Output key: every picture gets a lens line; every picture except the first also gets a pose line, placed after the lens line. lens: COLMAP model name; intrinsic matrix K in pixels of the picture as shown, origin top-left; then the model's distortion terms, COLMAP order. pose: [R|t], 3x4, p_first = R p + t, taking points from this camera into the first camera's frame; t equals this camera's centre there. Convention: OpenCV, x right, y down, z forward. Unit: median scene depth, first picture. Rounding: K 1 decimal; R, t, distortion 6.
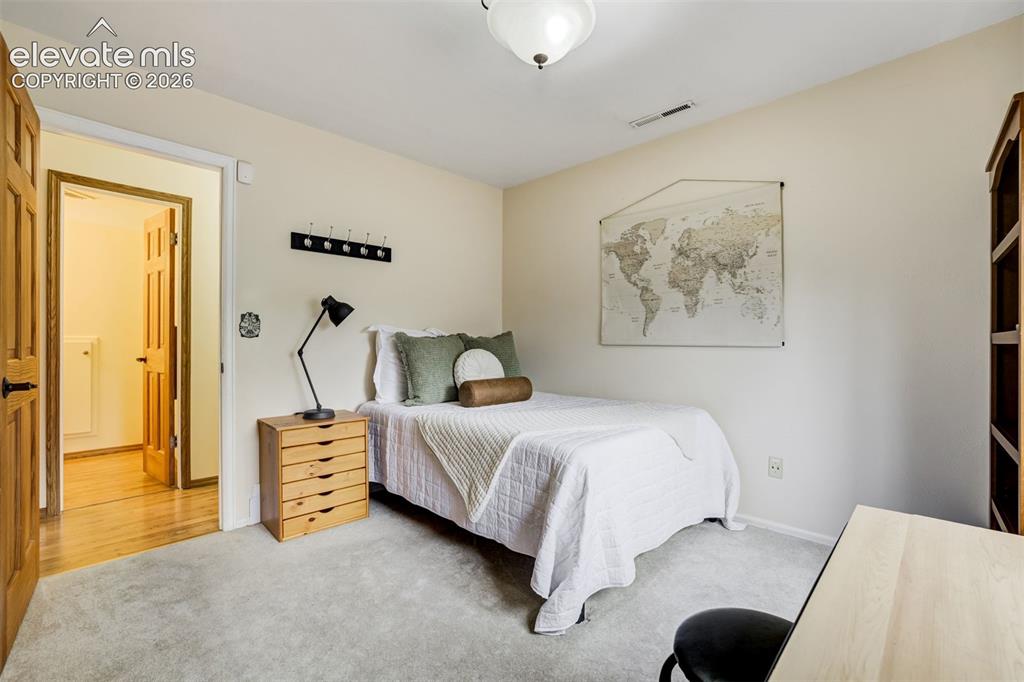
lens RADIAL K [[432.3, 0, 514.7], [0, 432.3, 339.0], [0, 0, 1]] dist [-0.037301, 0.008555]
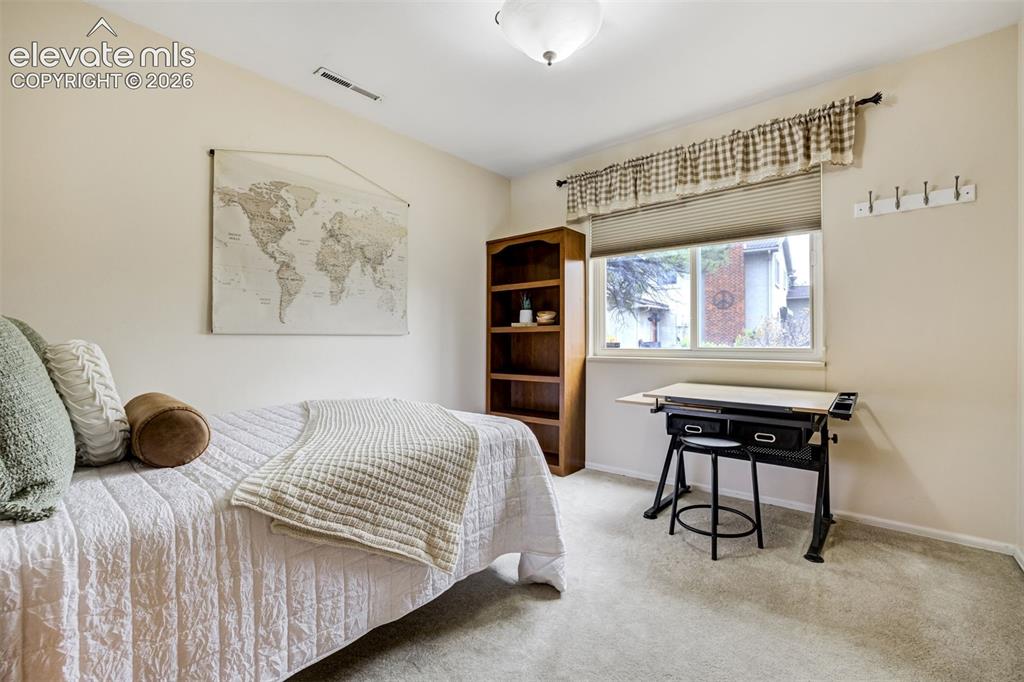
lens RADIAL K [[432.3, 0, 514.8], [0, 432.3, 339.8], [0, 0, 1]] dist [-0.037301, 0.008555]
pose [[-0.062197, -0.005275, 0.998050, -0.586038], [0.000034, 0.999986, 0.005288, 0.023055], [-0.998064, 0.000363, -0.062196, 0.679204]]
